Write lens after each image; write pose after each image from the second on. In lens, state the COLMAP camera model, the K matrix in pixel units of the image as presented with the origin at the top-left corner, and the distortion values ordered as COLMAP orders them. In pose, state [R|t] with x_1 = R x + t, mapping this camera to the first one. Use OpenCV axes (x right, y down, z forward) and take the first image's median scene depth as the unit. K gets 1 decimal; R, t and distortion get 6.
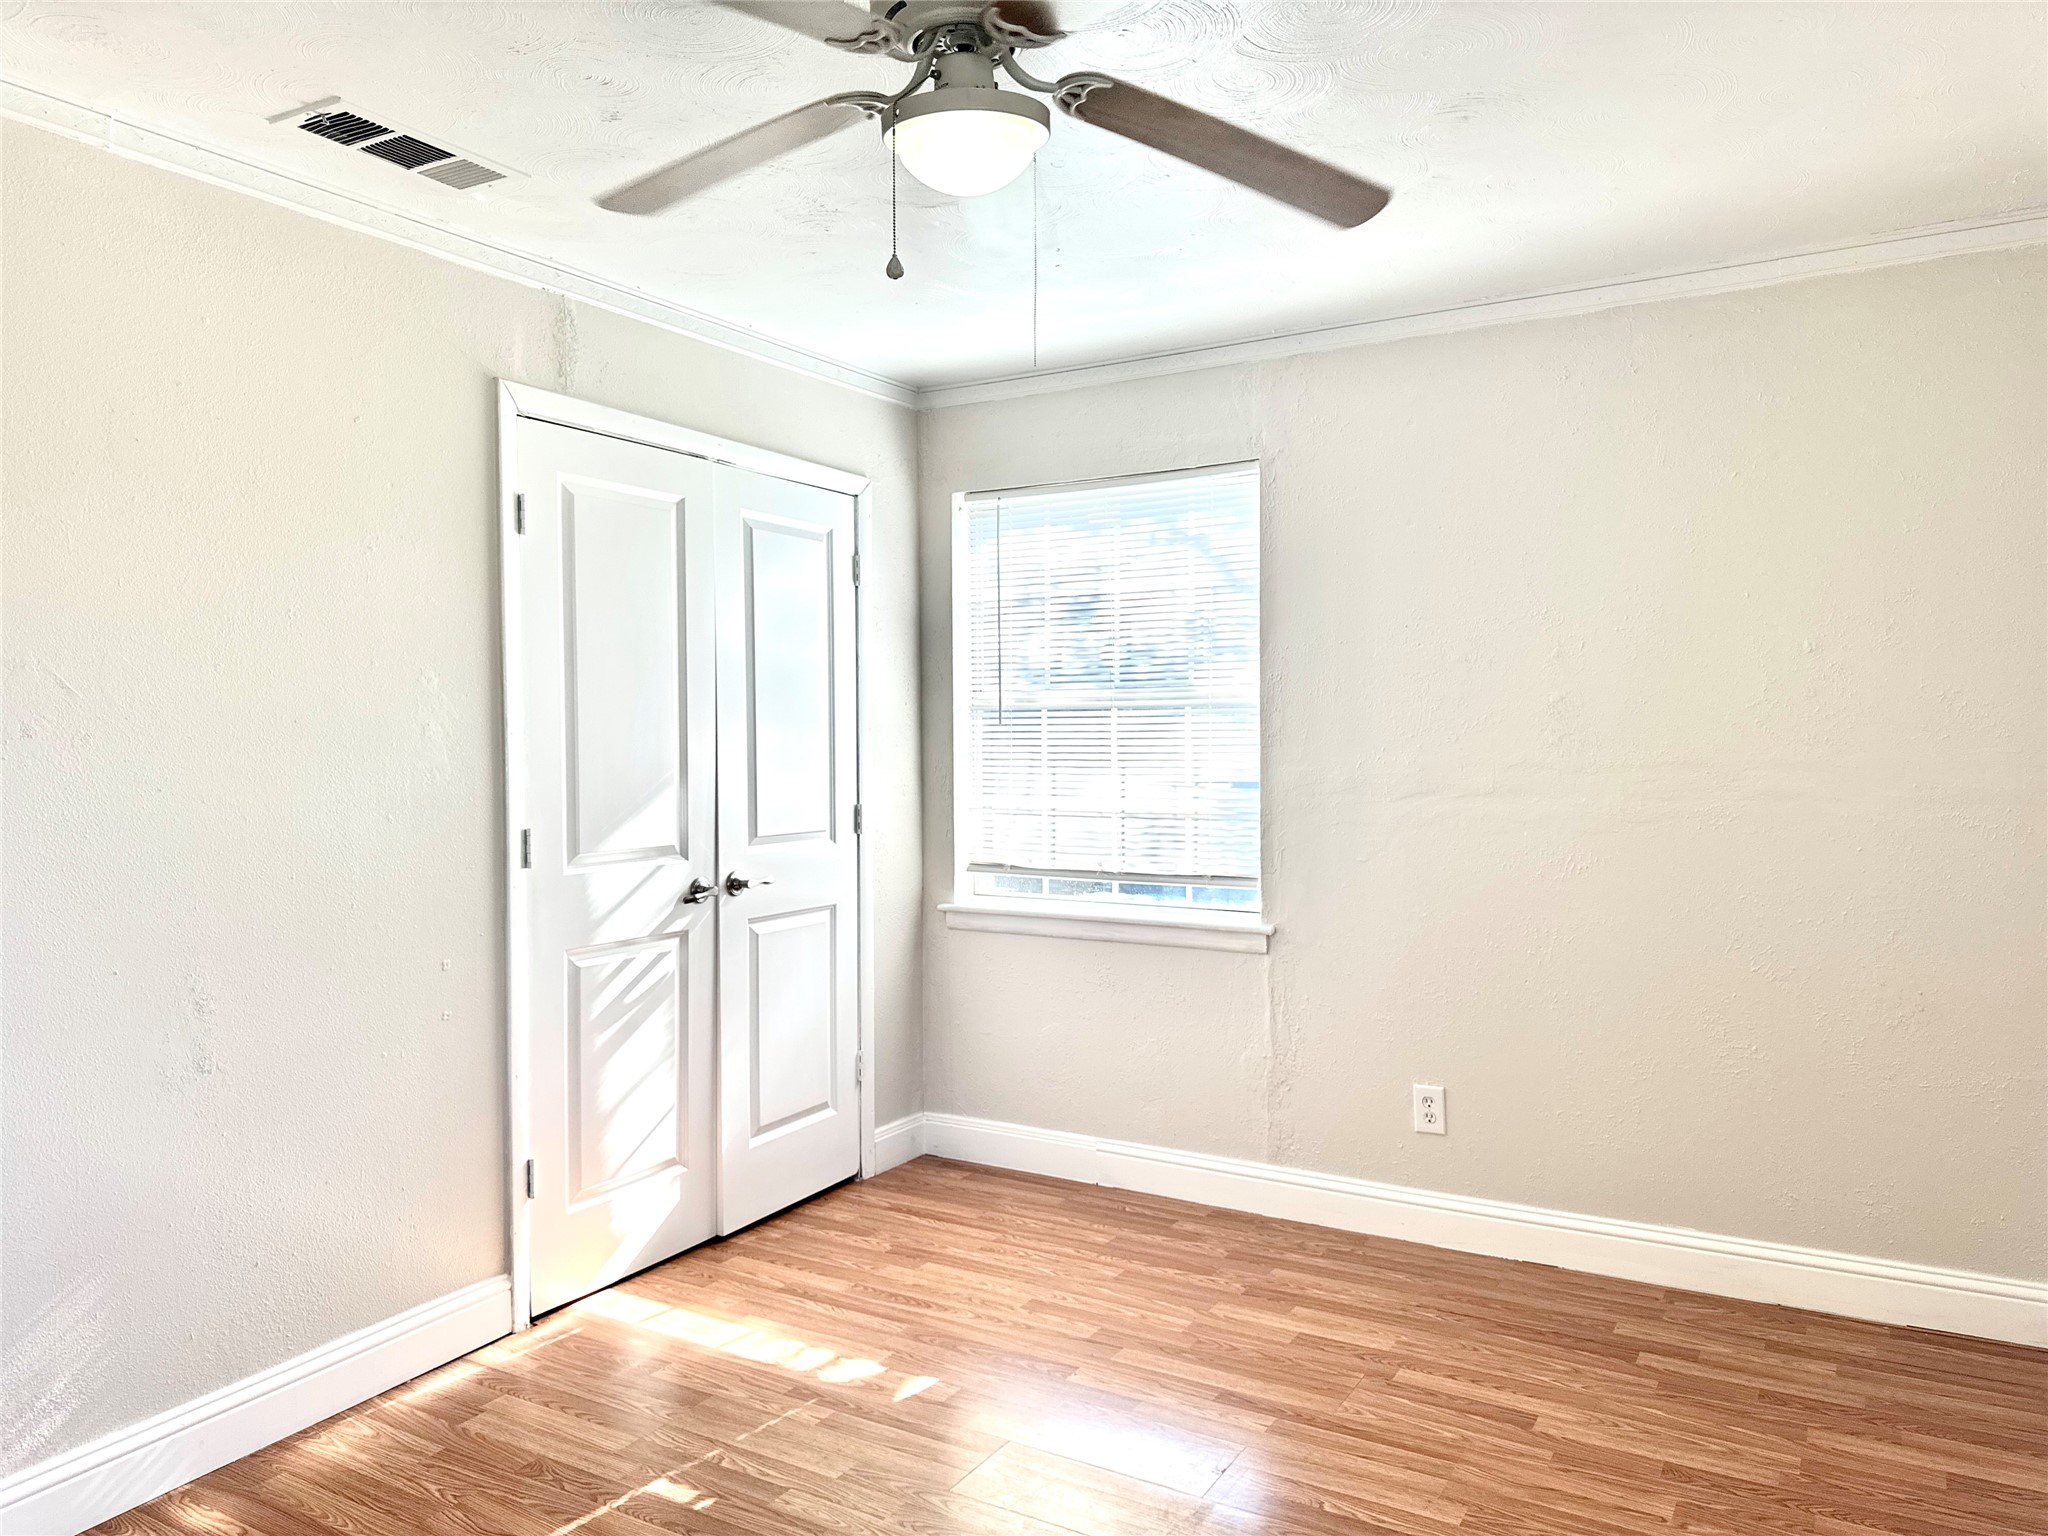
lens RADIAL K [[1447.4, 0, 1023.2], [0, 1447.4, 773.9], [0, 0, 1]] dist [0.060118, -0.072550]
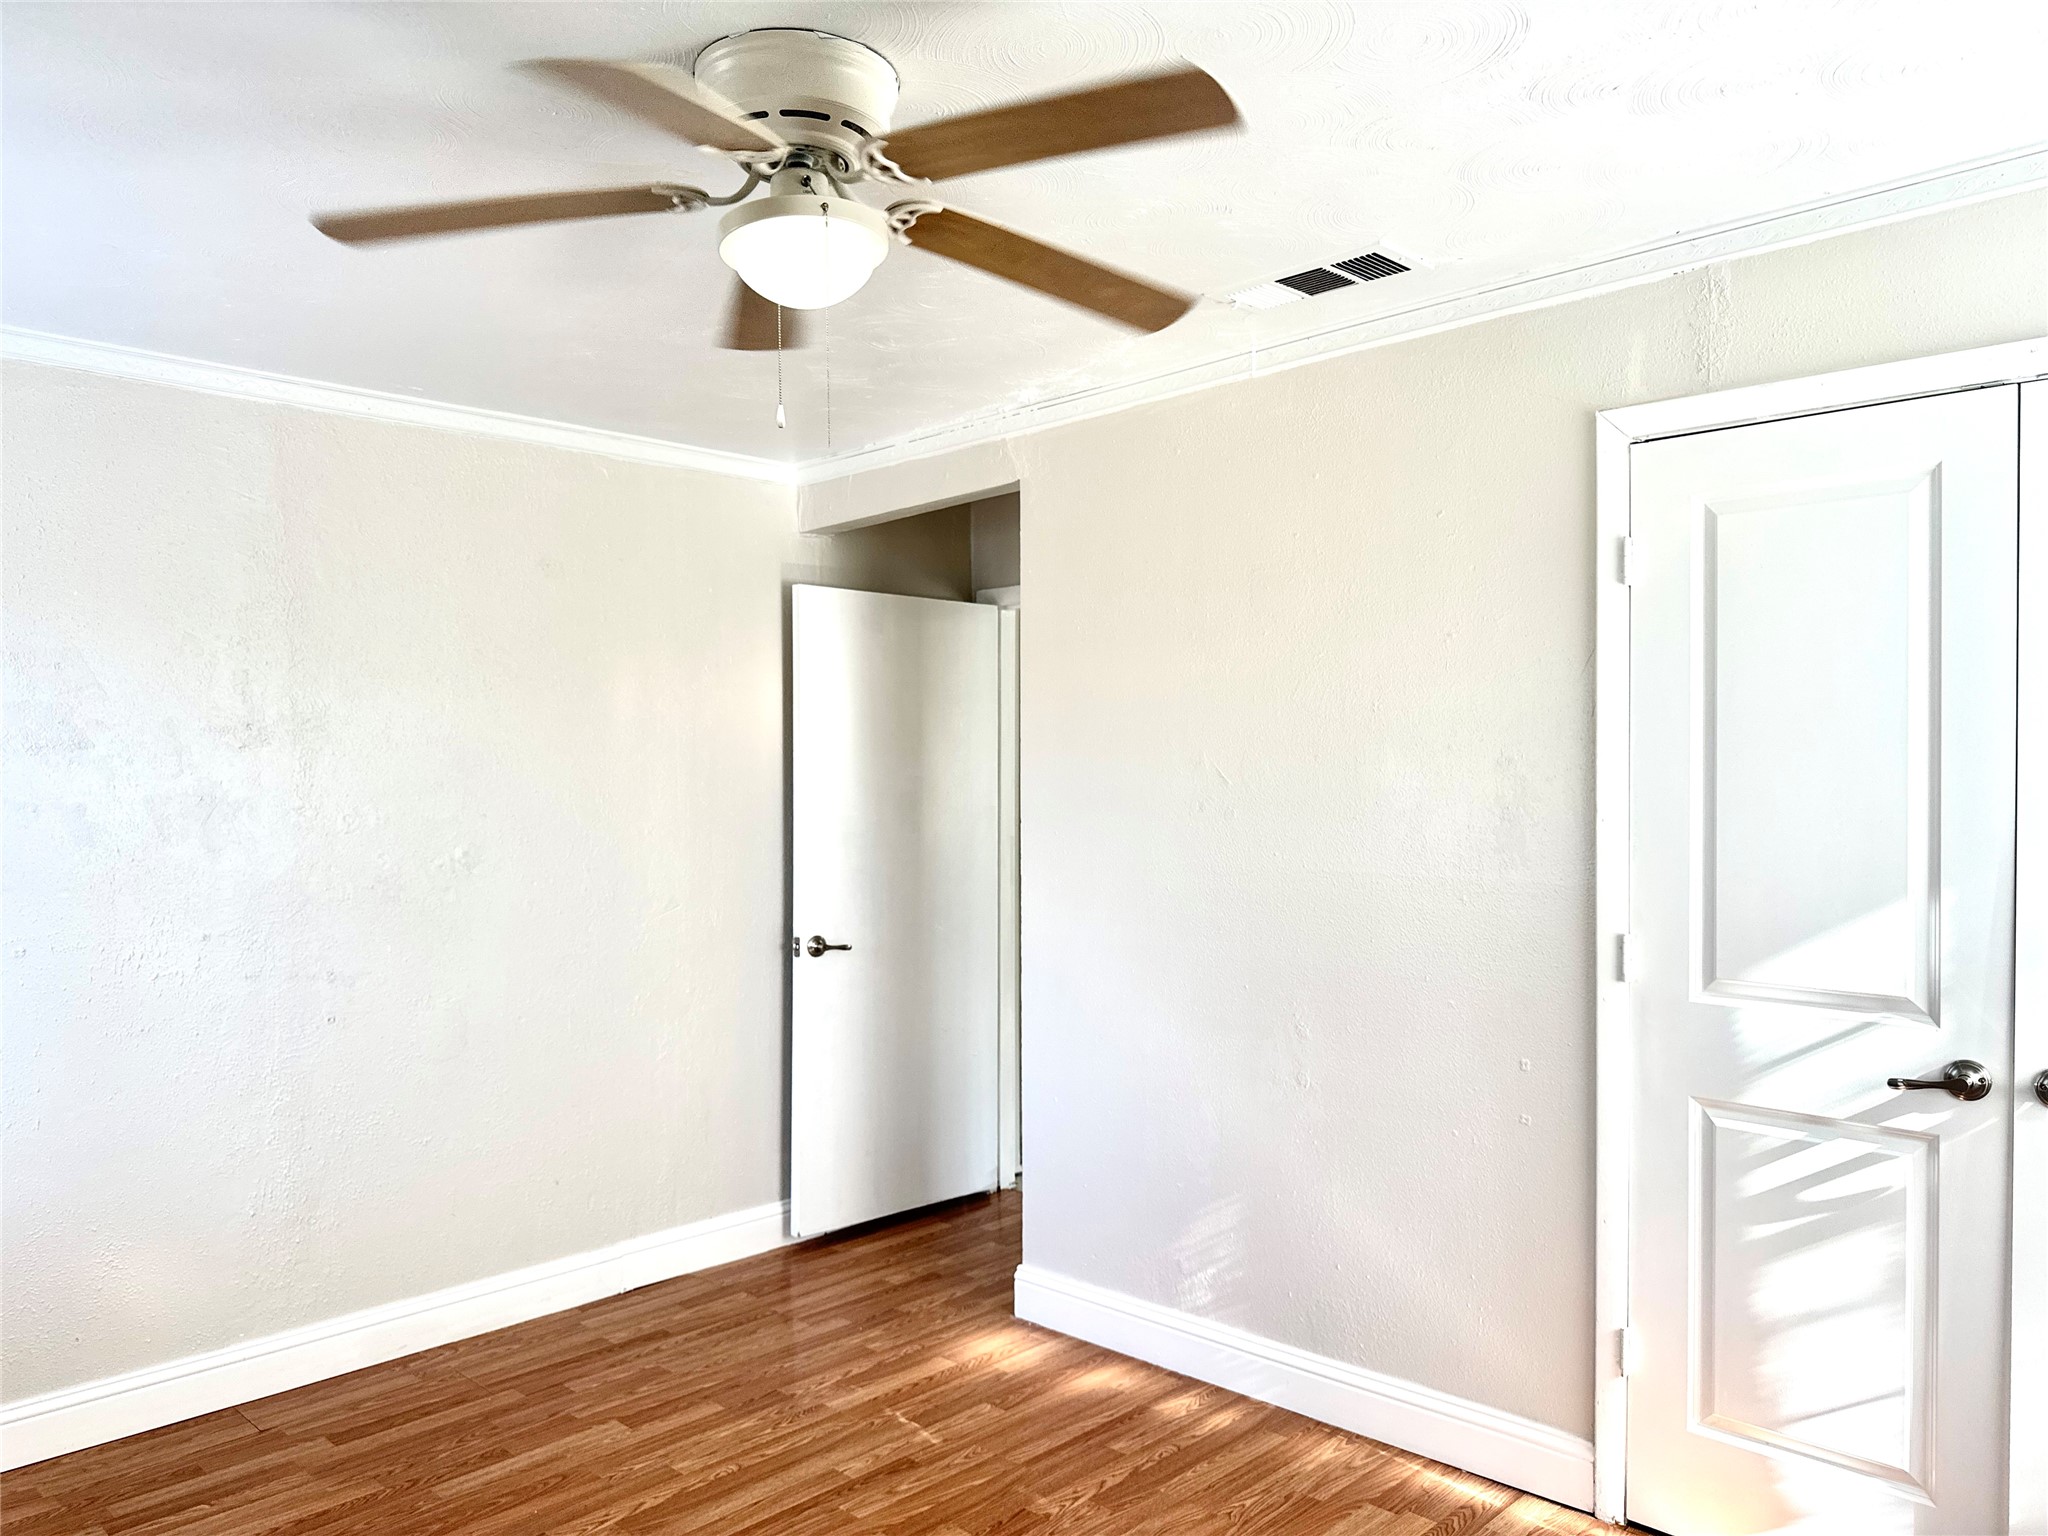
lens RADIAL K [[1447.4, 0, 1023.2], [0, 1447.4, 773.9], [0, 0, 1]] dist [0.060118, -0.072550]
pose [[-0.237850, 0.012025, -0.971227, 0.534612], [-0.023709, 0.999554, 0.018182, -0.058981], [0.971012, 0.027351, -0.237459, 0.823875]]
